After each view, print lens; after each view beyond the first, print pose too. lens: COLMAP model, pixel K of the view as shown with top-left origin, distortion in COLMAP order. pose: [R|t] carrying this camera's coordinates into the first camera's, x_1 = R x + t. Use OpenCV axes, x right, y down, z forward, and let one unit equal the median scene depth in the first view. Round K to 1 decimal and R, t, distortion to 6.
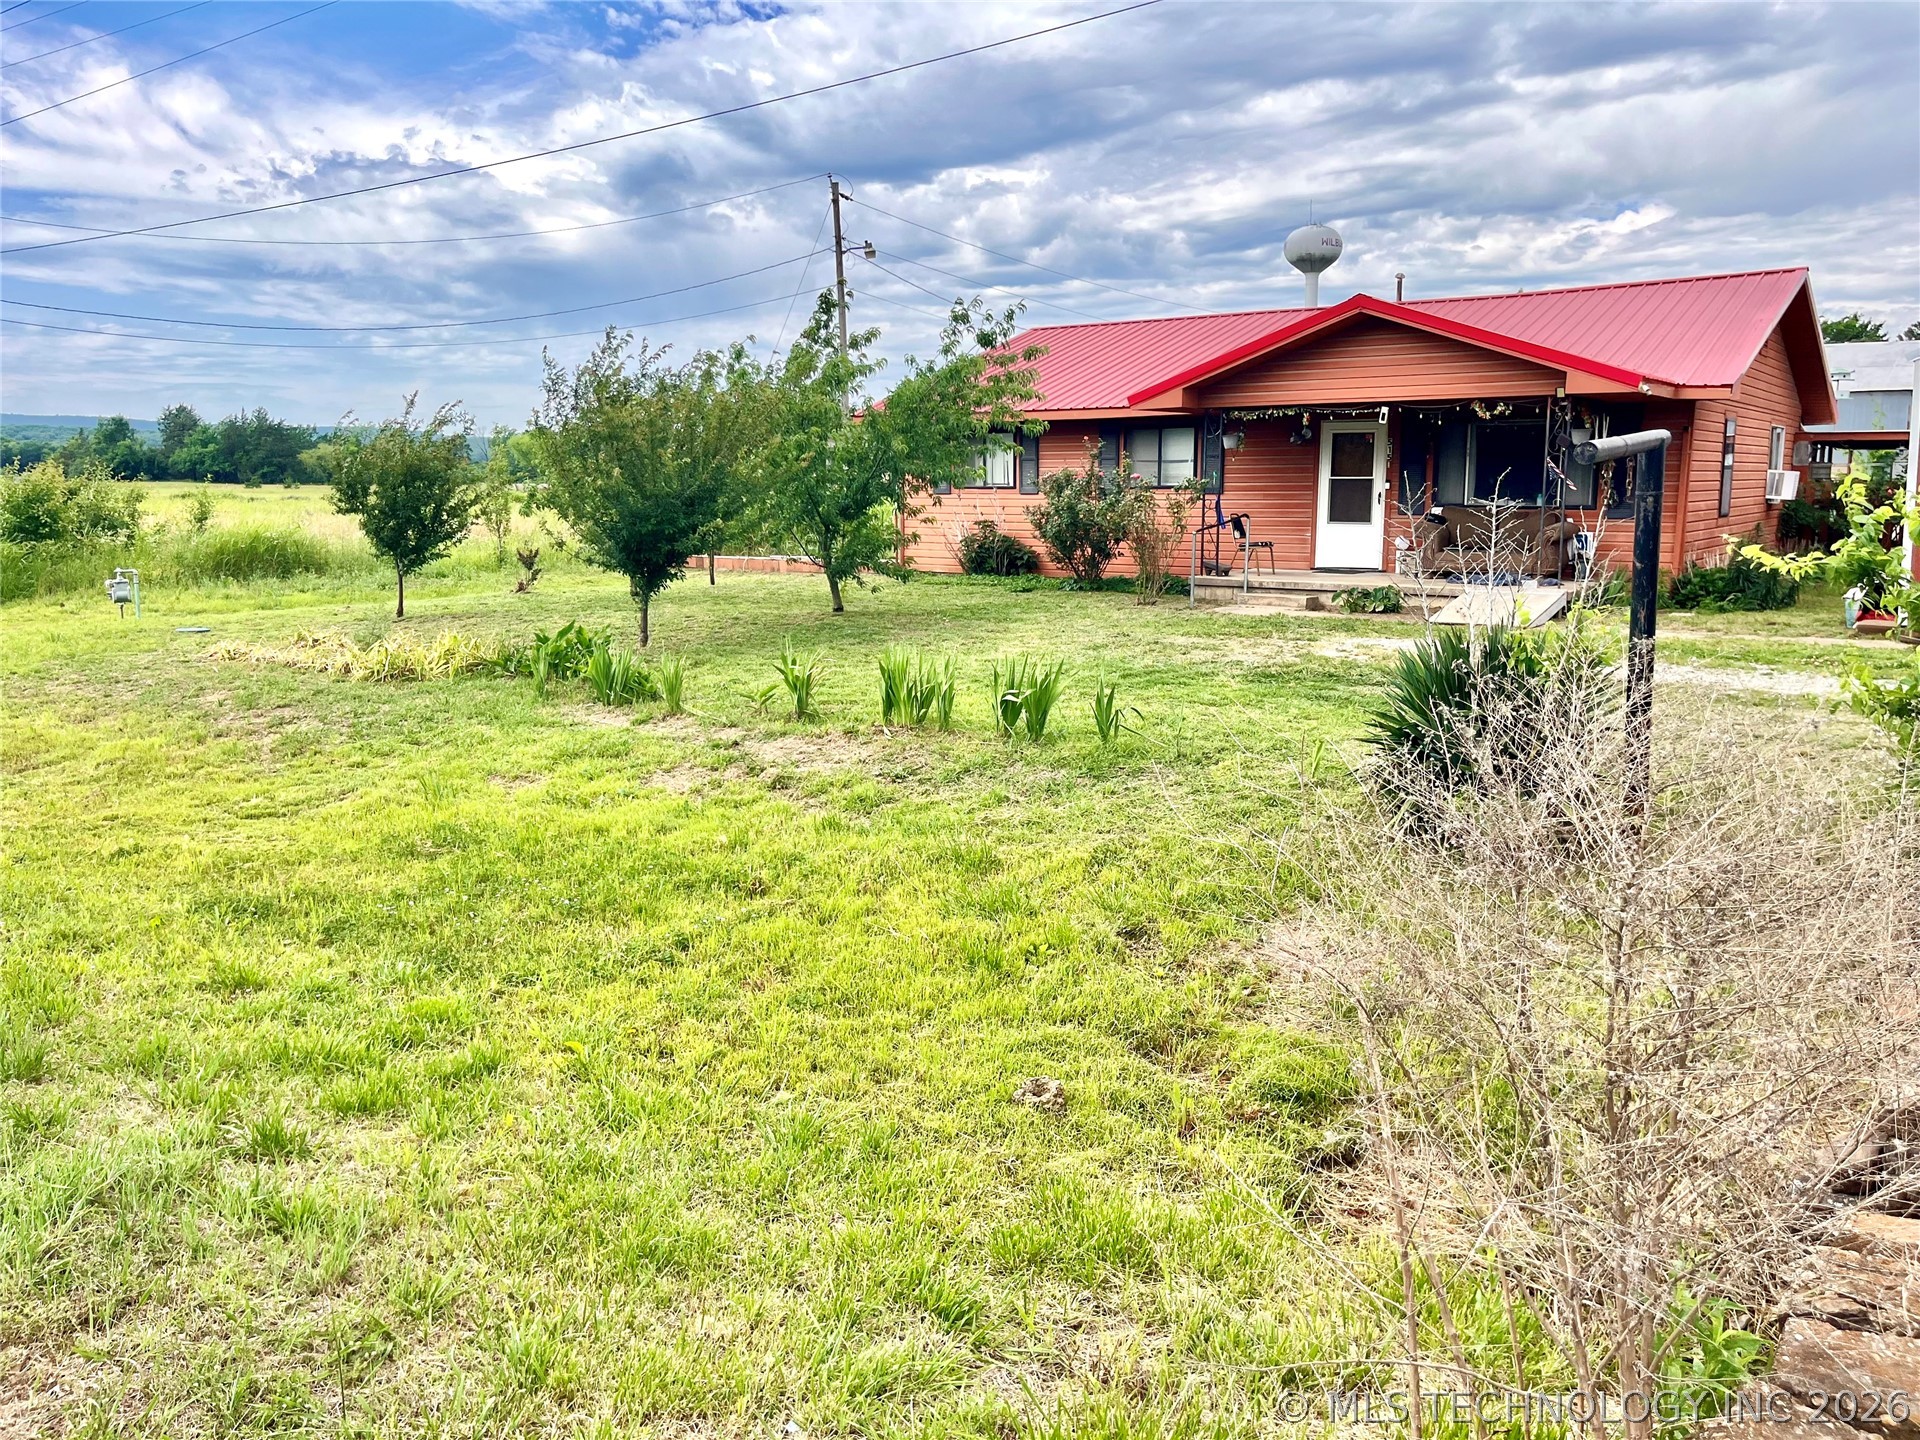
lens RADIAL K [[1421.5, 0, 965.6], [0, 1421.5, 738.3], [0, 0, 1]] dist [0.053048, -0.048881]
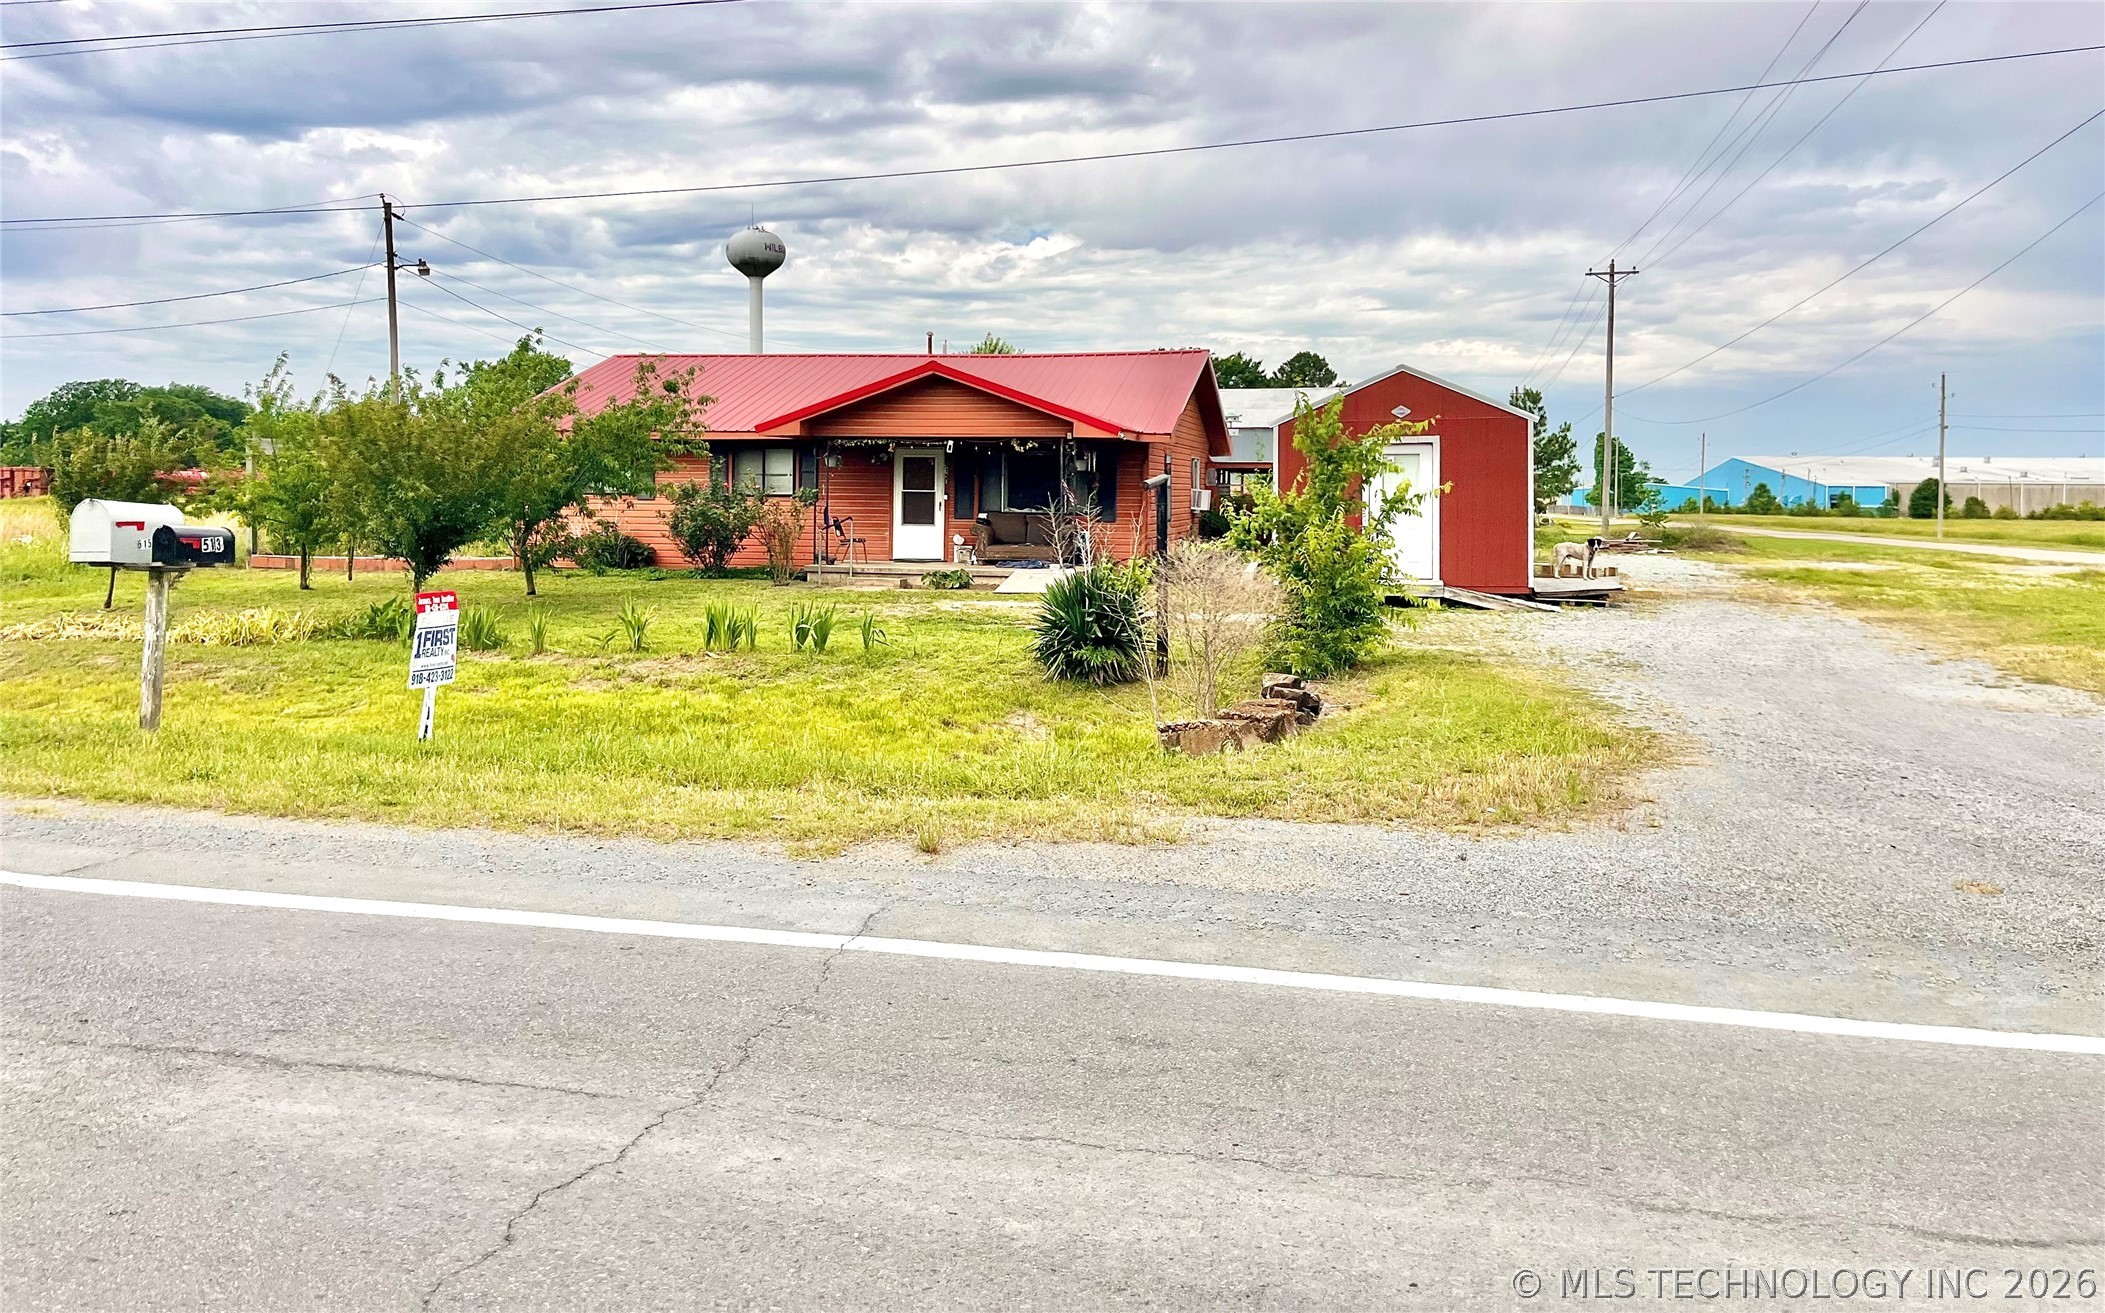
lens RADIAL K [[1583.8, 0, 1055.3], [0, 1583.8, 545.4], [0, 0, 1]] dist [0.006467, -0.014026]
pose [[0.910700, -0.002733, 0.413059, -0.210976], [0.061118, 0.989863, -0.128201, 0.059785], [-0.408522, 0.141998, 0.901635, -0.343105]]
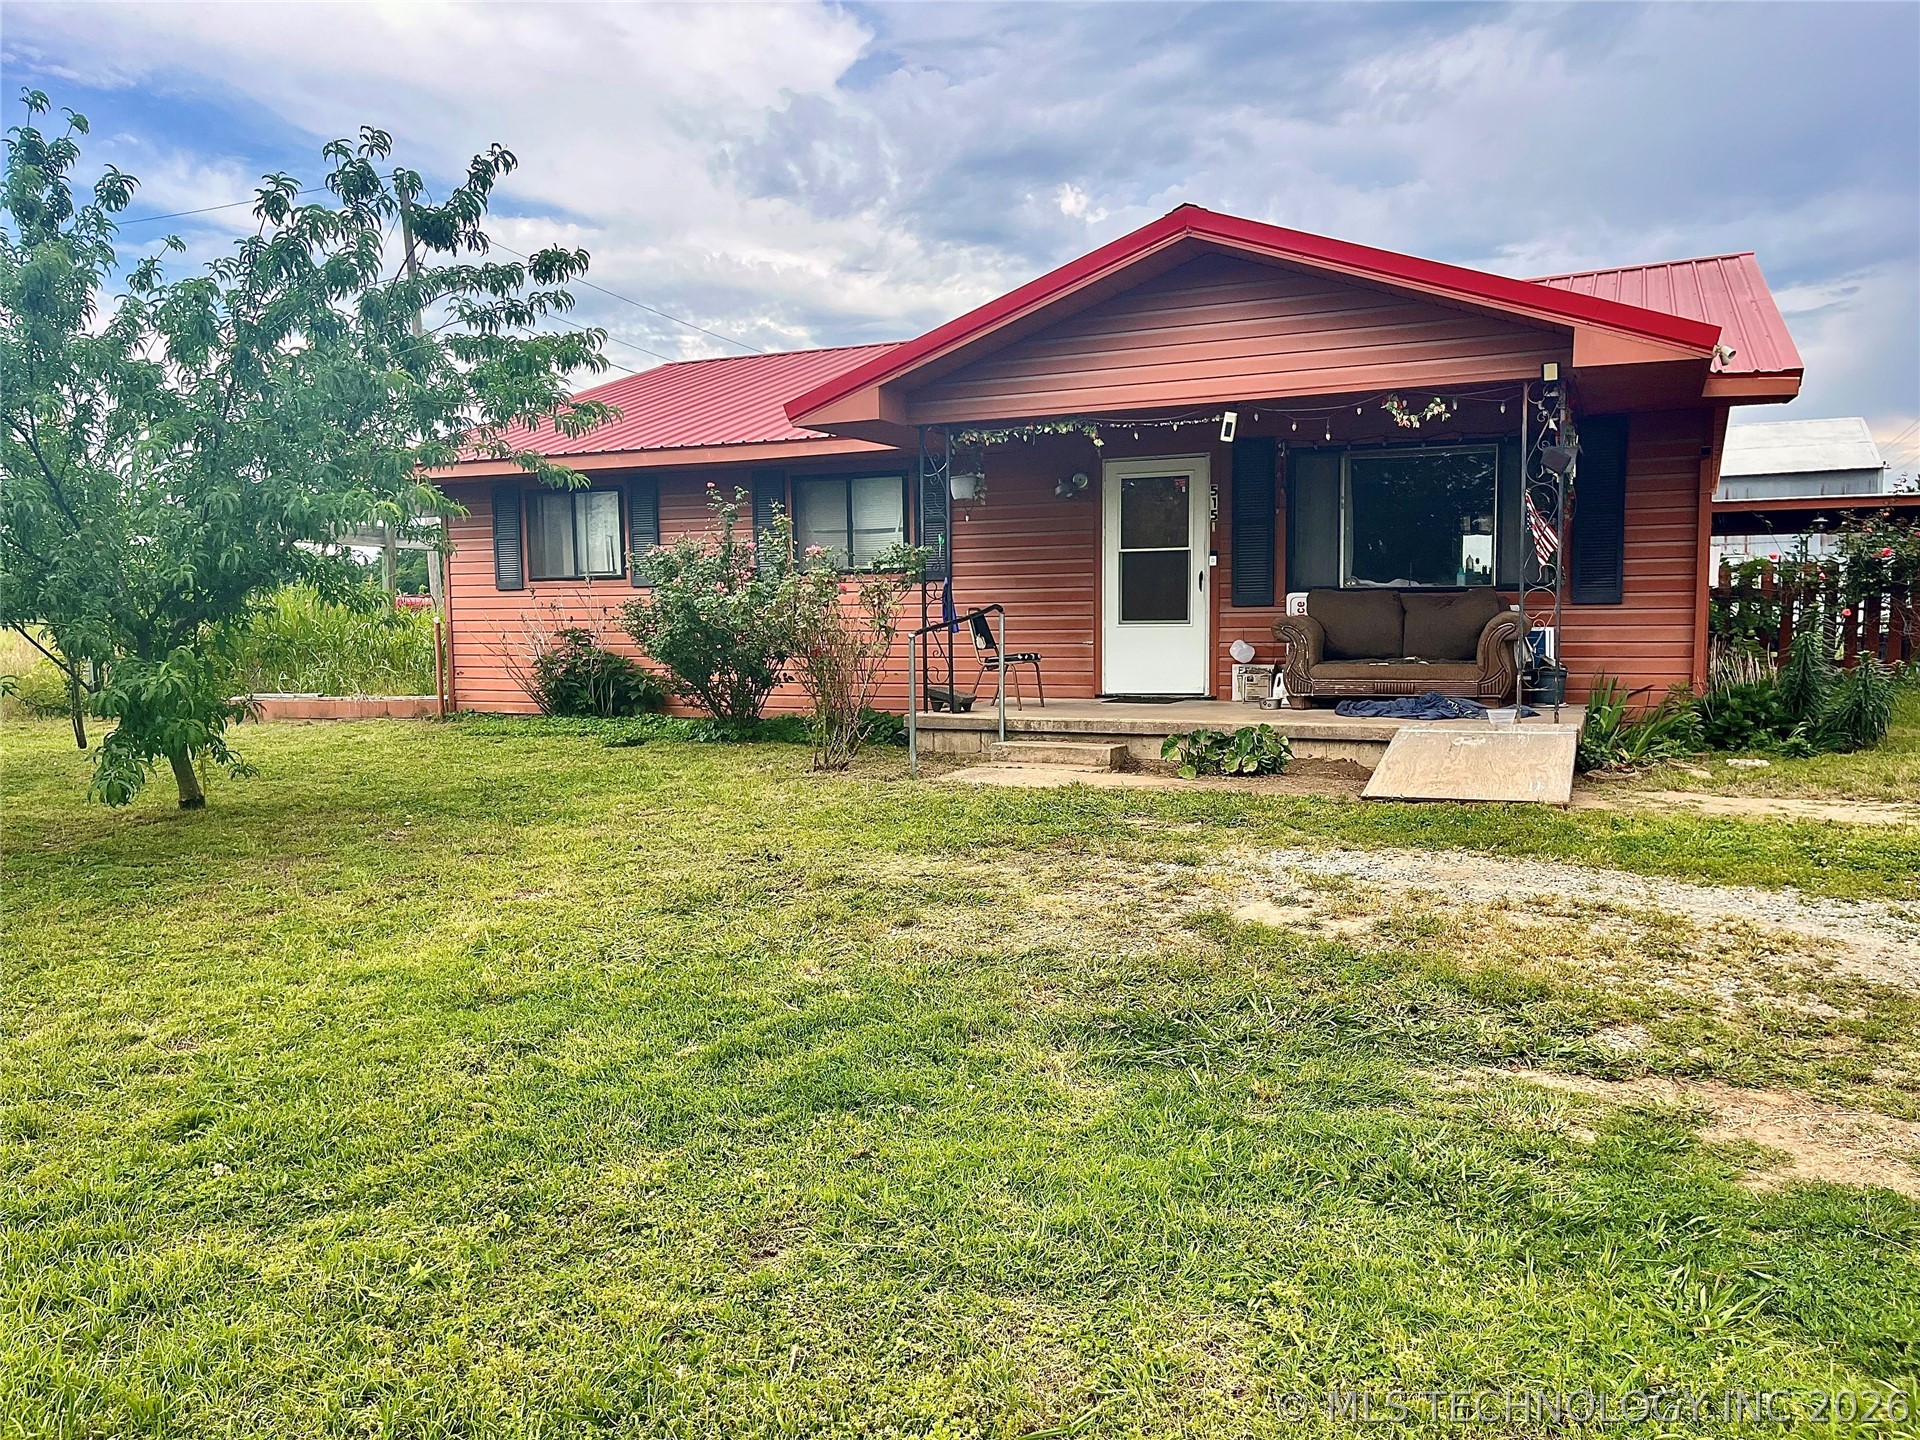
lens RADIAL K [[1421.5, 0, 951.6], [0, 1421.5, 766.5], [0, 0, 1]] dist [0.053048, -0.048881]
pose [[0.981780, -0.033649, 0.187019, 0.064242], [0.046486, 0.996822, -0.064687, -0.052085], [-0.184248, 0.072202, 0.980224, 0.413853]]
